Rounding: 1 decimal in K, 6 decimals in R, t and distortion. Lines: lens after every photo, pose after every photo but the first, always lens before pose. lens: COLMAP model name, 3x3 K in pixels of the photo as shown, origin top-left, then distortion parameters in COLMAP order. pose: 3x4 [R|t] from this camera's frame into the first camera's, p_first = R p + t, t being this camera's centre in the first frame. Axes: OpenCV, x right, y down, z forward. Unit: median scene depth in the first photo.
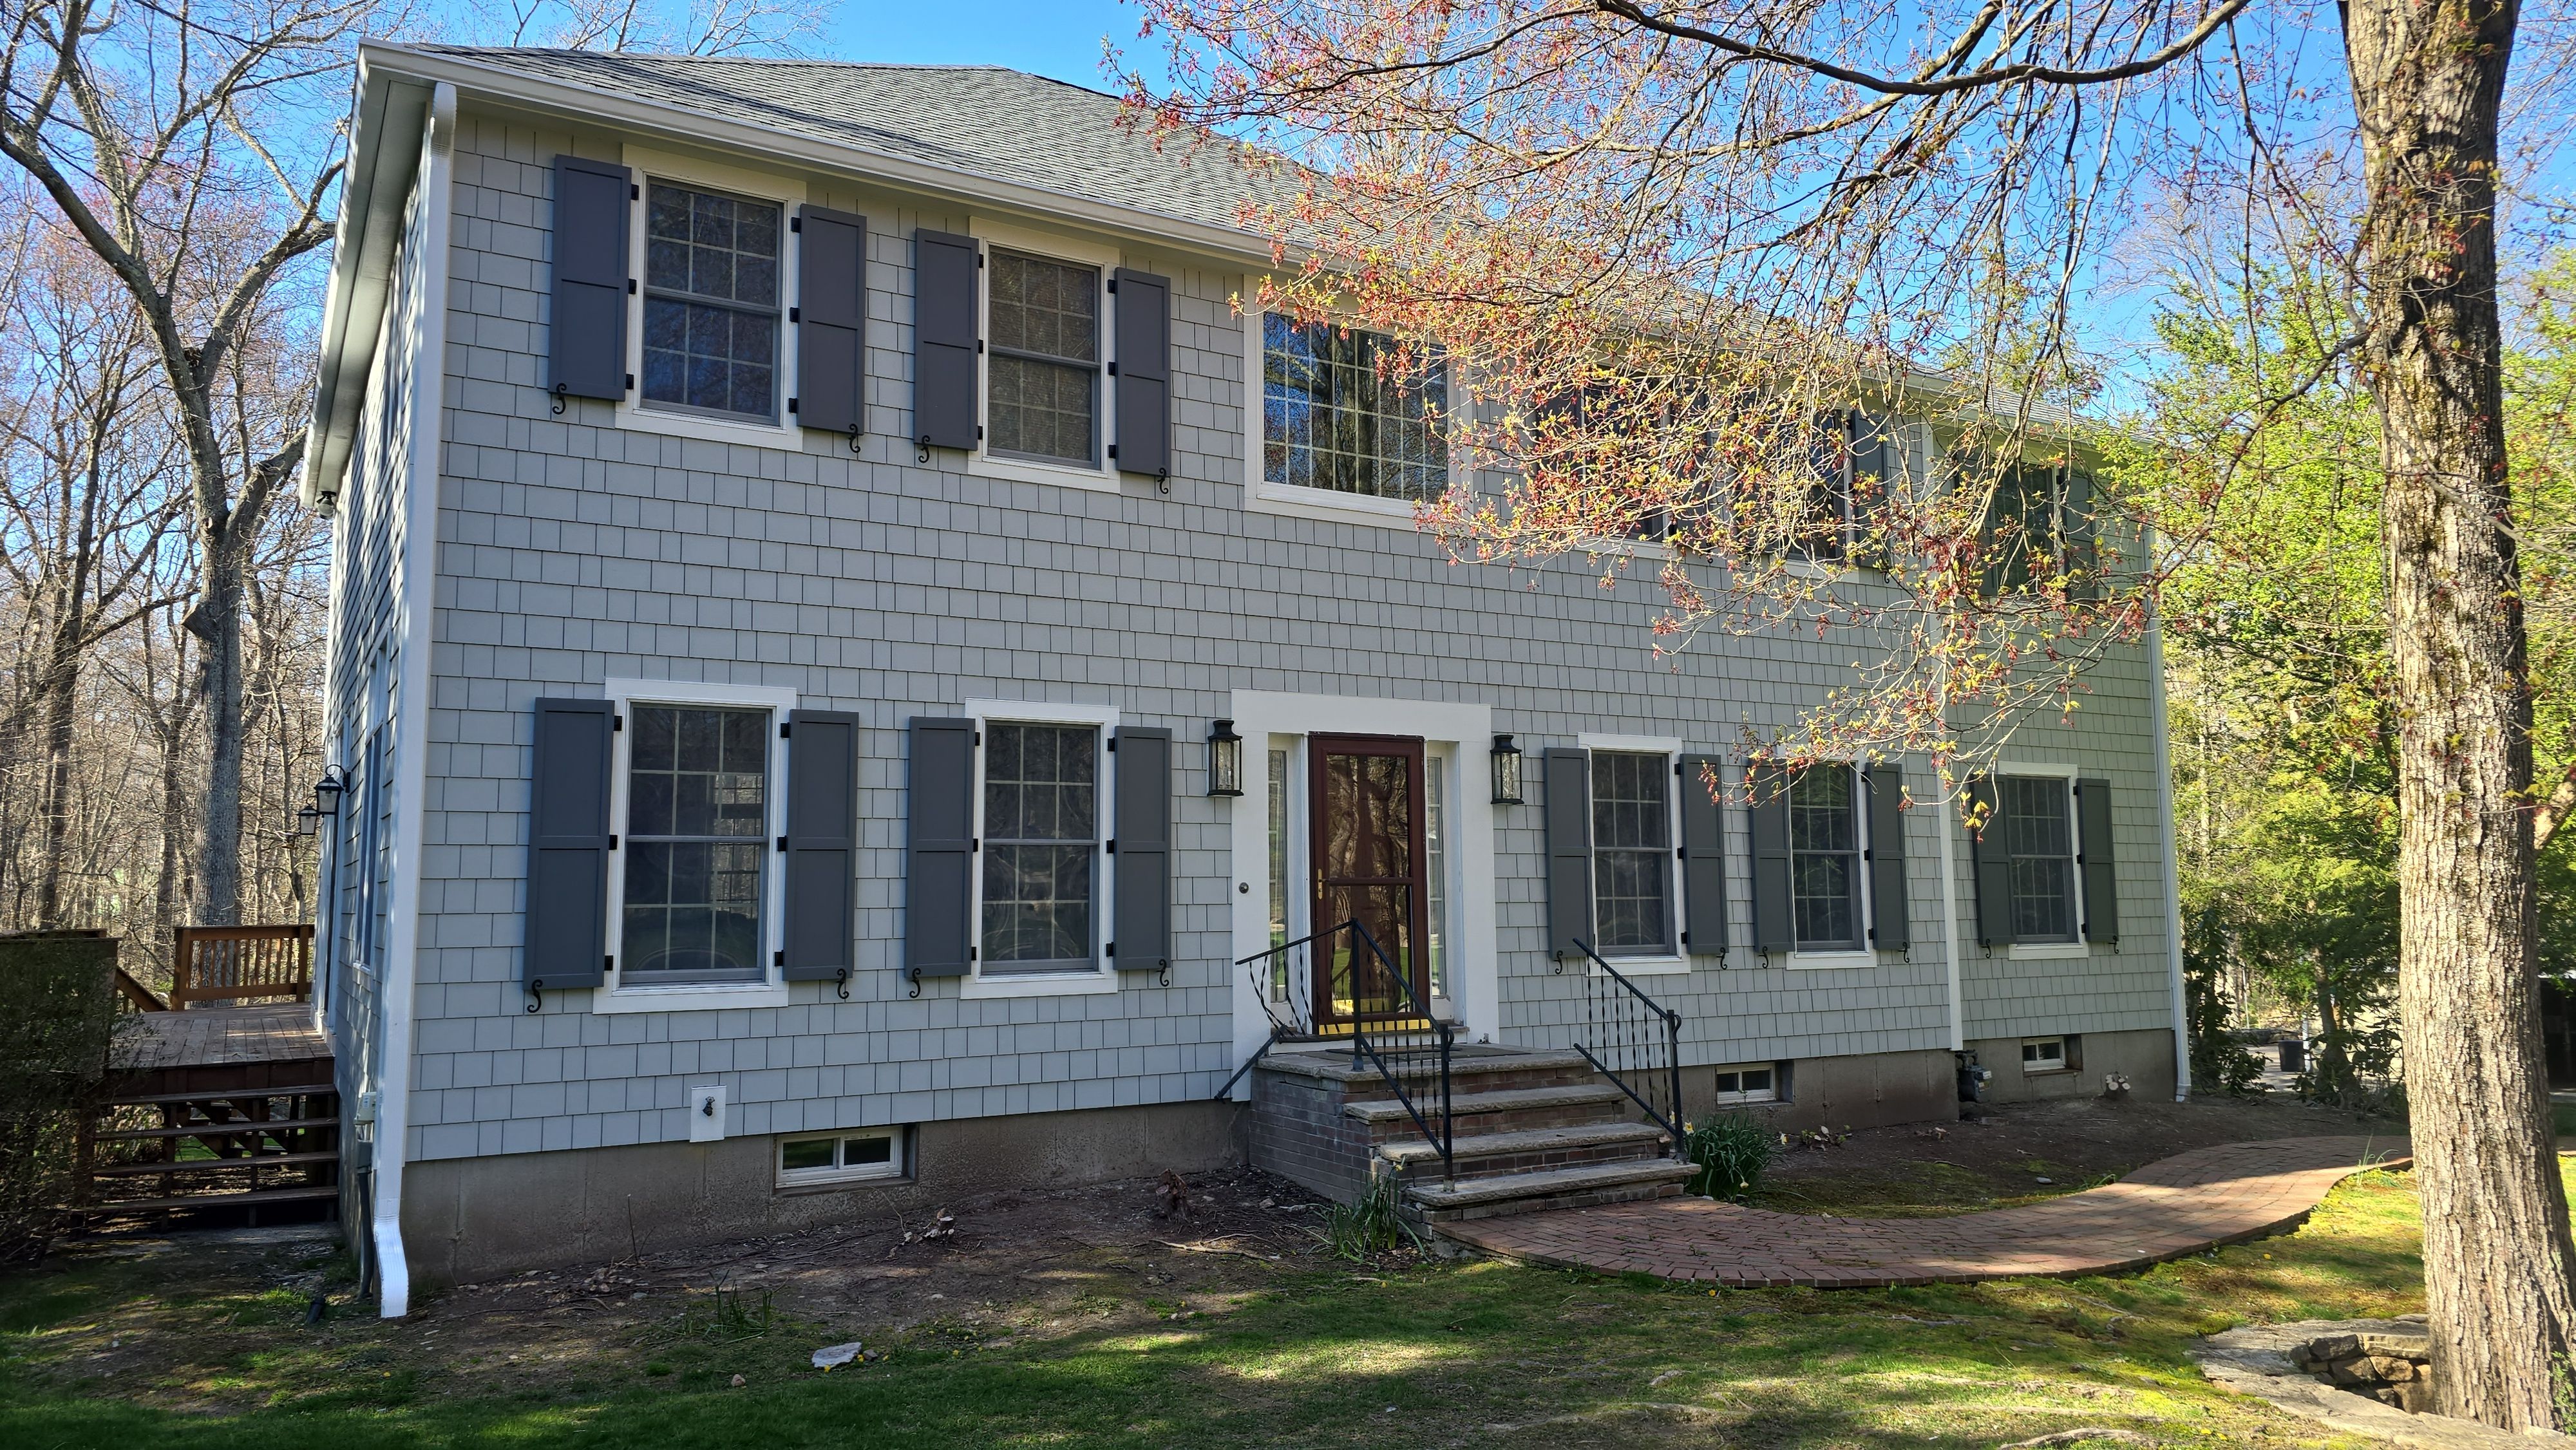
lens RADIAL K [[1689.1, 0, 1270.1], [0, 1689.1, 723.8], [0, 0, 1]] dist [0.083291, -0.075164]
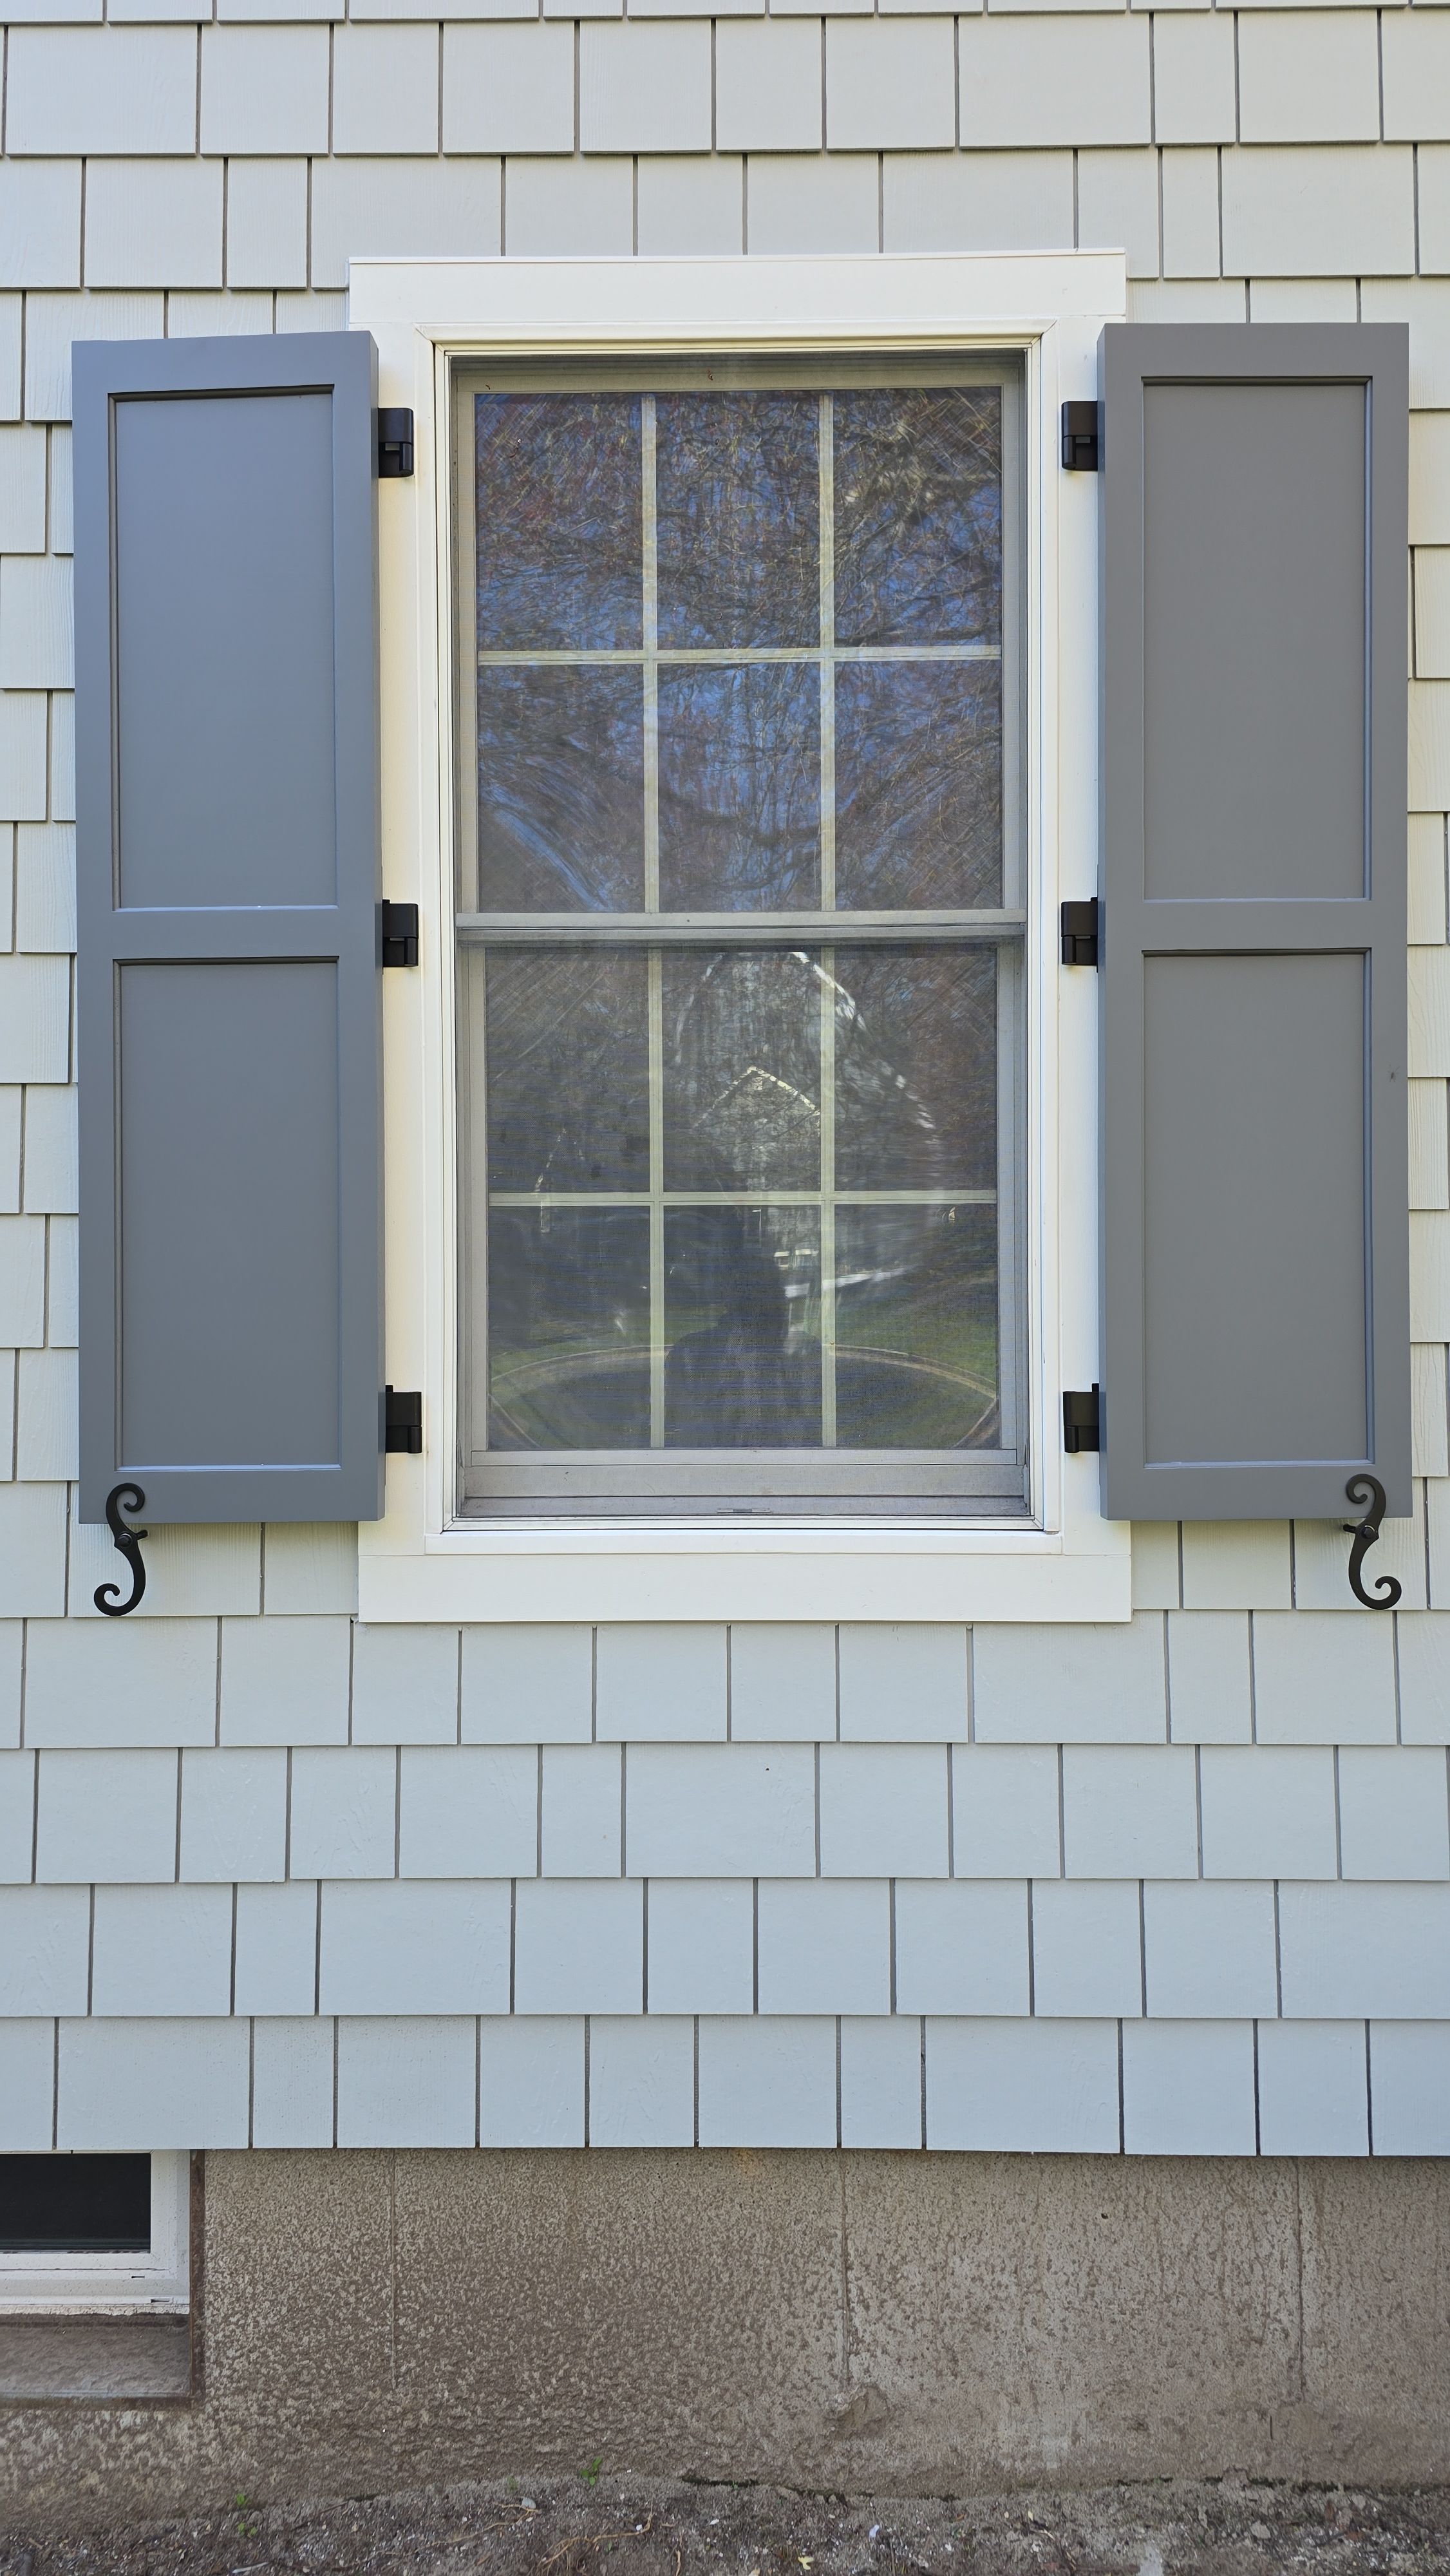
lens RADIAL K [[1689.1, 0, 670.1], [0, 1689.1, 1277.6], [0, 0, 1]] dist [0.083291, -0.075164]
pose [[0.860888, -0.001292, -0.508793, -0.033001], [0.048304, 0.995687, 0.079204, 0.102286], [0.506497, -0.092762, 0.857237, 0.841084]]
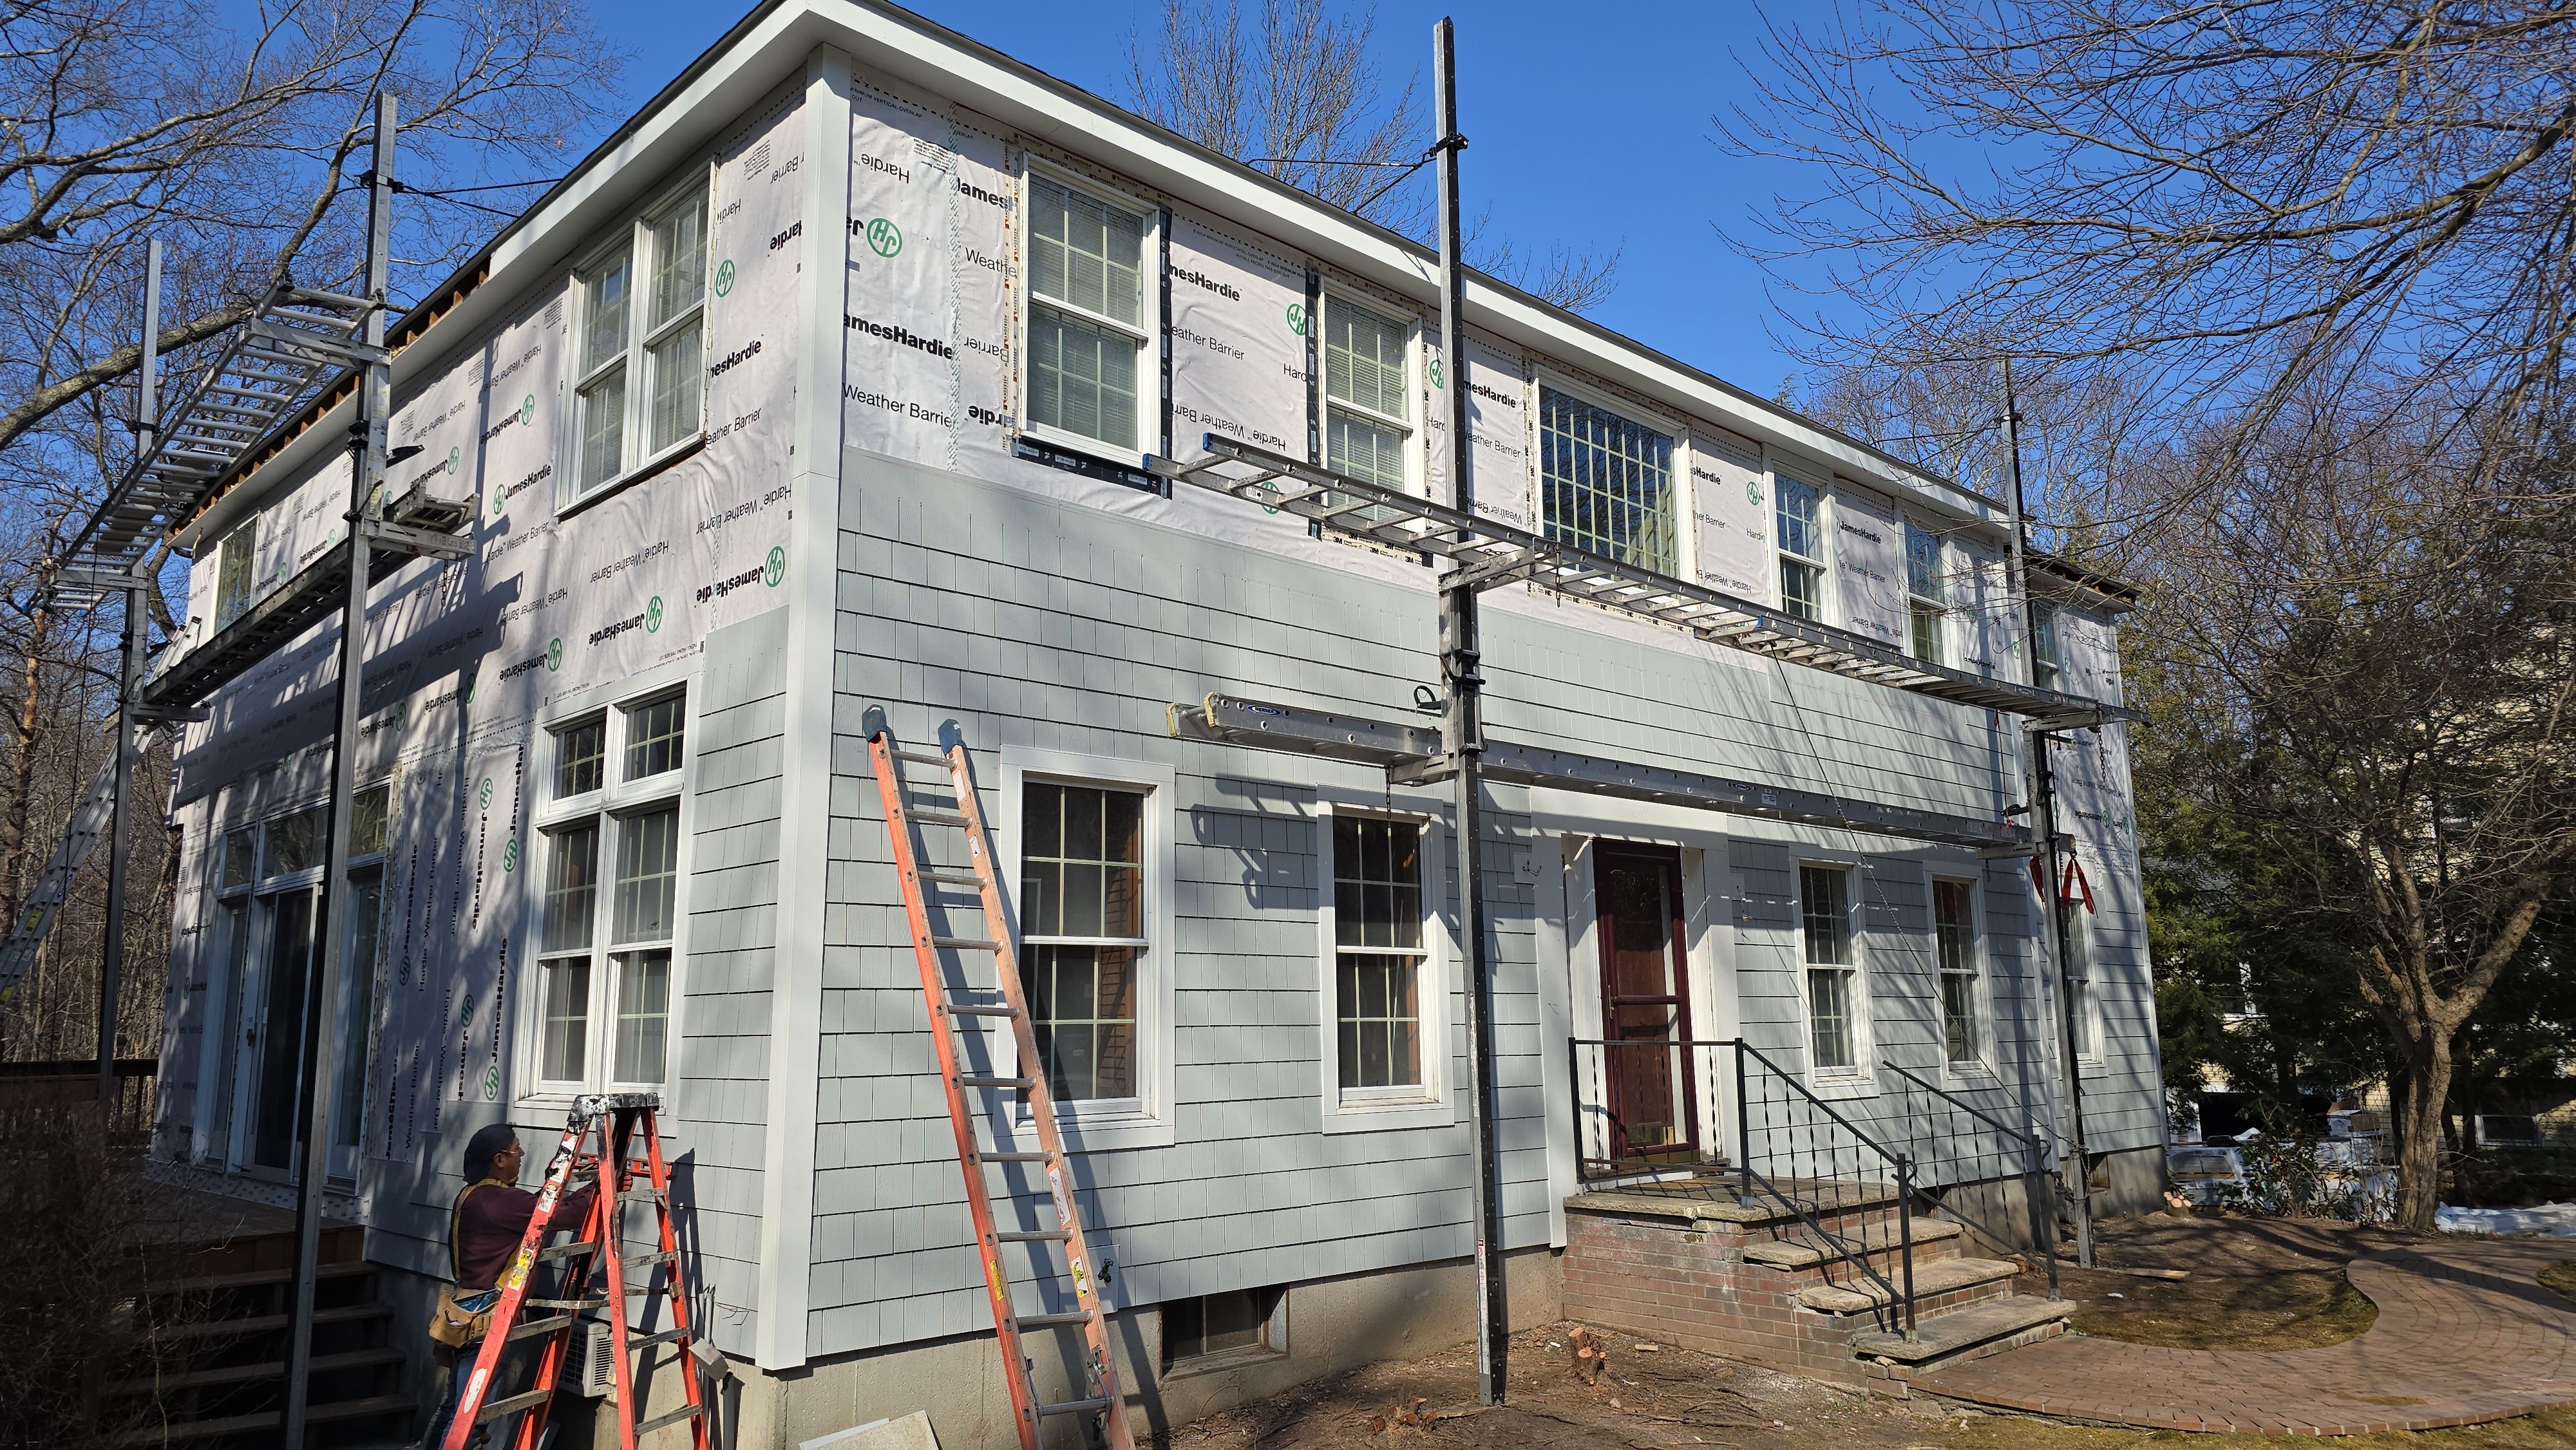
lens RADIAL K [[1700.9, 0, 1263.8], [0, 1700.9, 720.7], [0, 0, 1]] dist [0.065318, -0.054910]
pose [[0.968510, 0.040849, 0.245601, -0.438462], [-0.021797, 0.996573, -0.079800, 0.023171], [-0.248019, 0.071934, 0.966081, 0.156457]]
